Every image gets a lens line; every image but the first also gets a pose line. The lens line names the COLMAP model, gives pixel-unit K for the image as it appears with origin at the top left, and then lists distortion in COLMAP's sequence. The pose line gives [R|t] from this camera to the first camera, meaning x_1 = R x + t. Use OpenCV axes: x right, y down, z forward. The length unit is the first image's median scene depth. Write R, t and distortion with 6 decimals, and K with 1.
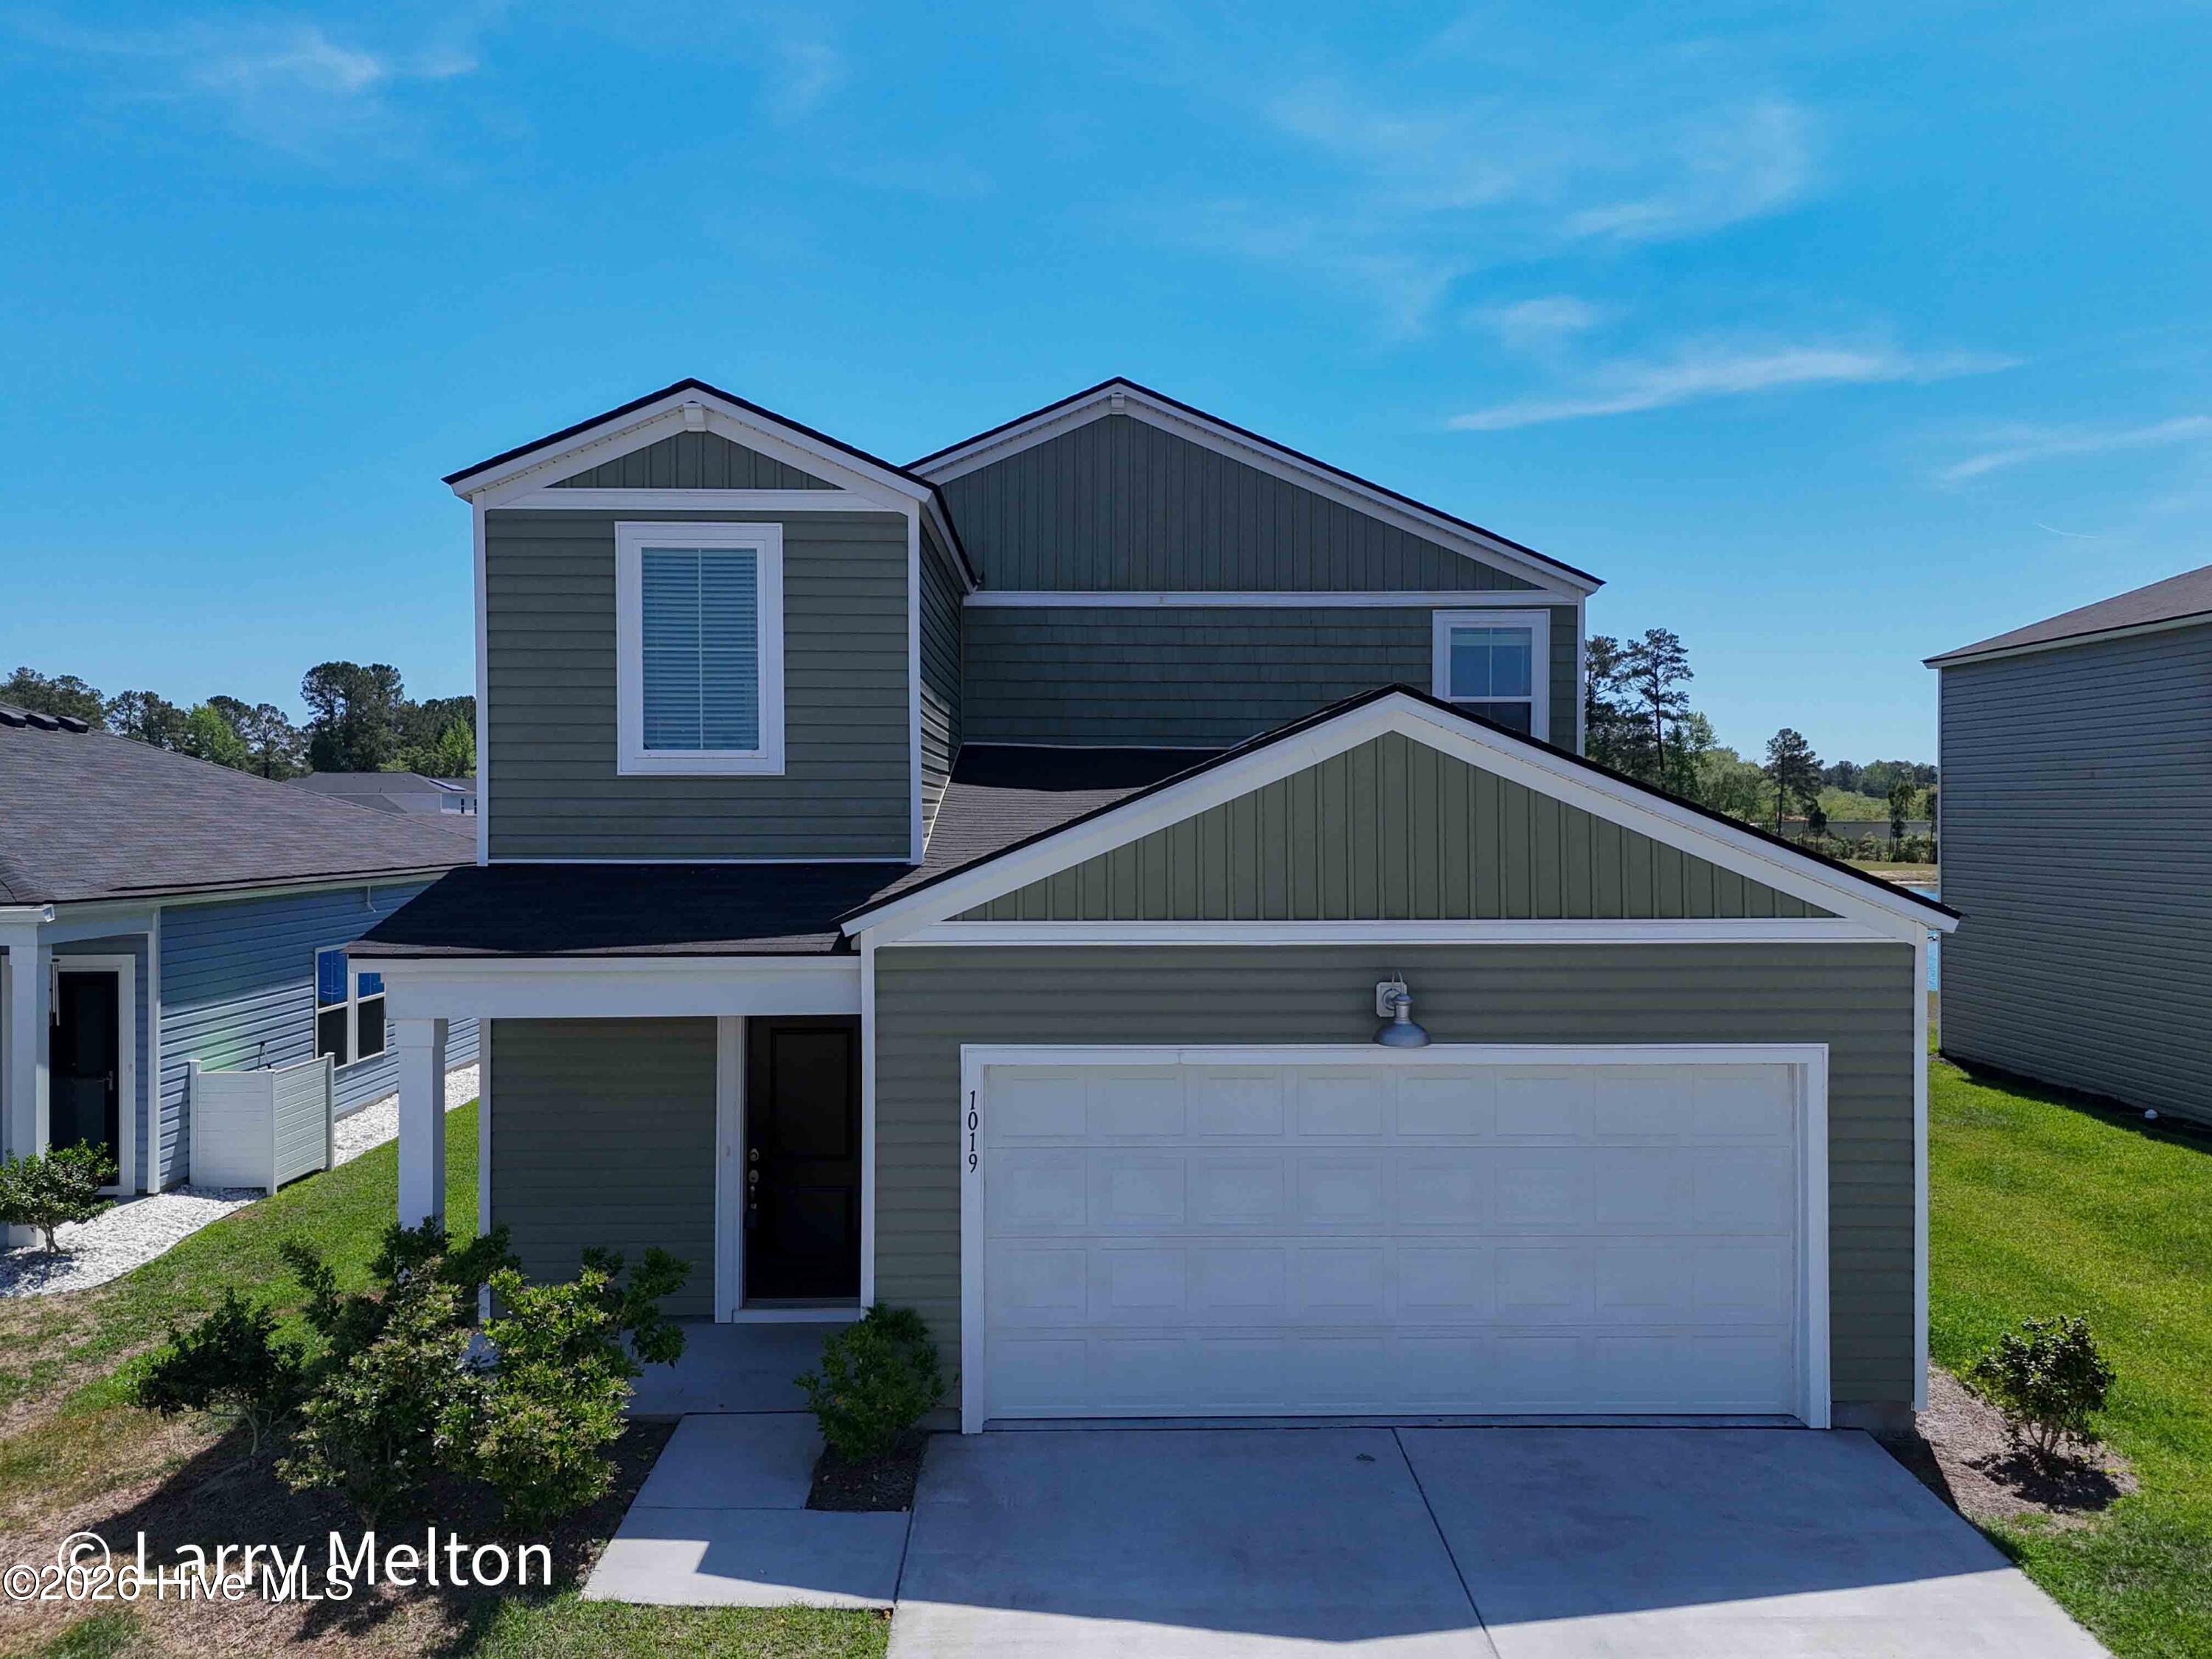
lens RADIAL K [[1651.2, 0, 1094.4], [0, 1651.2, 821.9], [0, 0, 1]] dist [0.066974, -0.052977]
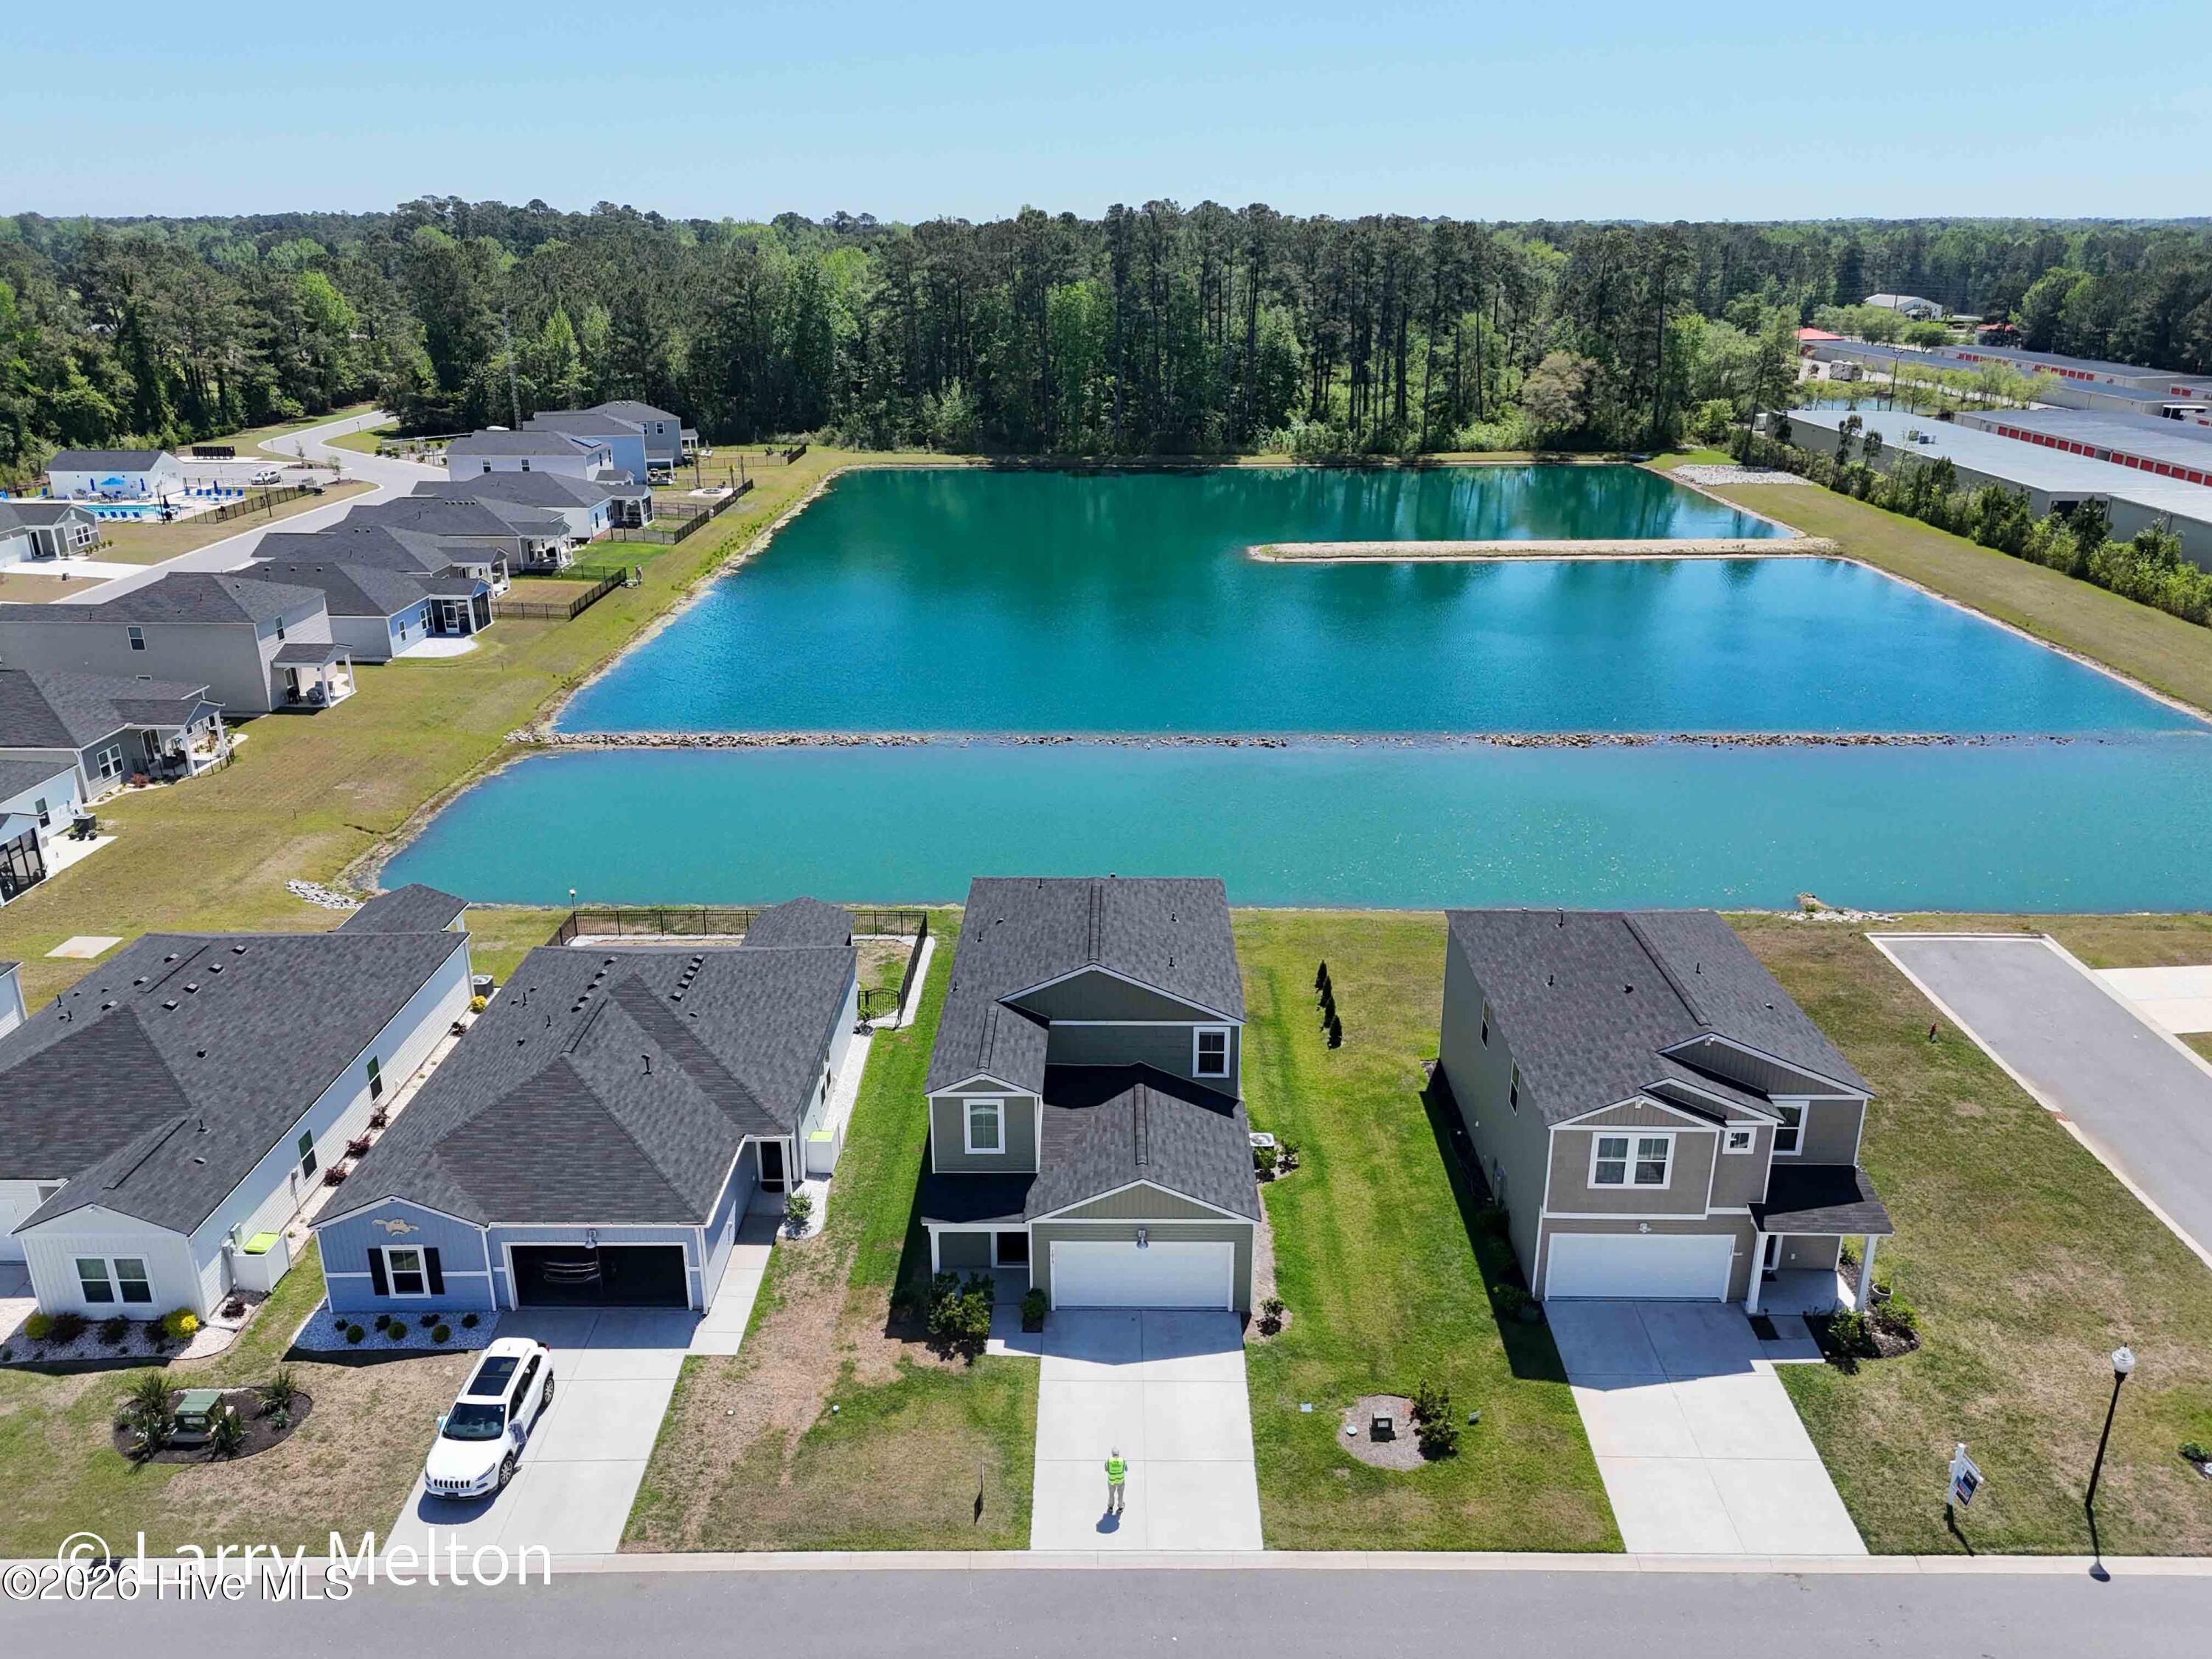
lens RADIAL K [[1651.2, 0, 1098.5], [0, 1651.2, 819.1], [0, 0, 1]] dist [0.066974, -0.052977]
pose [[0.999550, 0.011853, -0.027555, 0.172440], [-0.001948, 0.942332, 0.334674, -2.568902], [0.029933, -0.334470, 0.941931, -3.032089]]
